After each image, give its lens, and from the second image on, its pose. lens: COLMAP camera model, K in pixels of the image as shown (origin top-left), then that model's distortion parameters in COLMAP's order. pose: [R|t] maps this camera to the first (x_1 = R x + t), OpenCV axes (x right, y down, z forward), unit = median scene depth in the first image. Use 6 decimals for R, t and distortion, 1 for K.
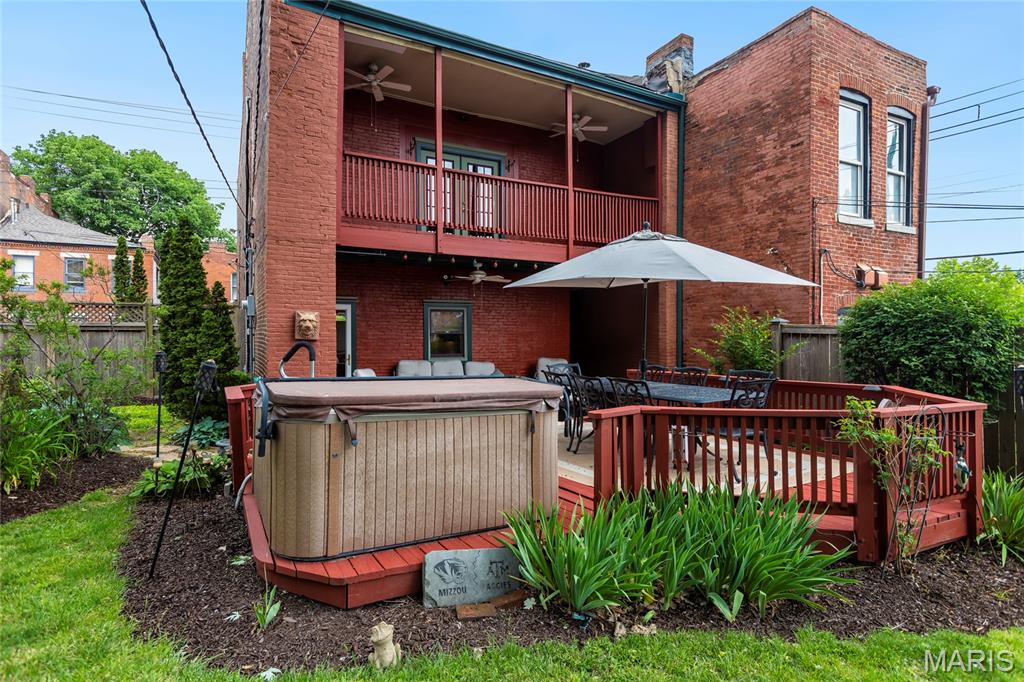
lens RADIAL K [[554.0, 0, 512.7], [0, 554.0, 338.1], [0, 0, 1]] dist [-0.006124, -0.000494]
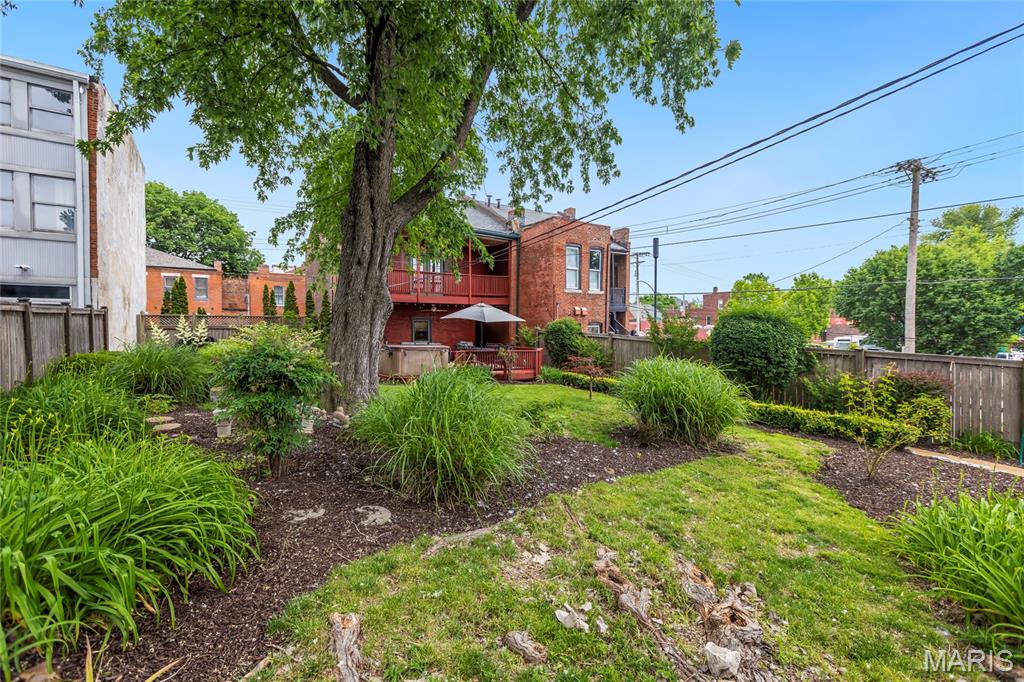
lens RADIAL K [[462.5, 0, 513.1], [0, 462.5, 342.2], [0, 0, 1]] dist [0.002522, 0.000479]
pose [[0.996079, 0.003410, 0.088403, 0.107128], [-0.006165, 0.999503, 0.030906, -0.025544], [-0.088254, -0.031330, 0.995605, -1.089698]]
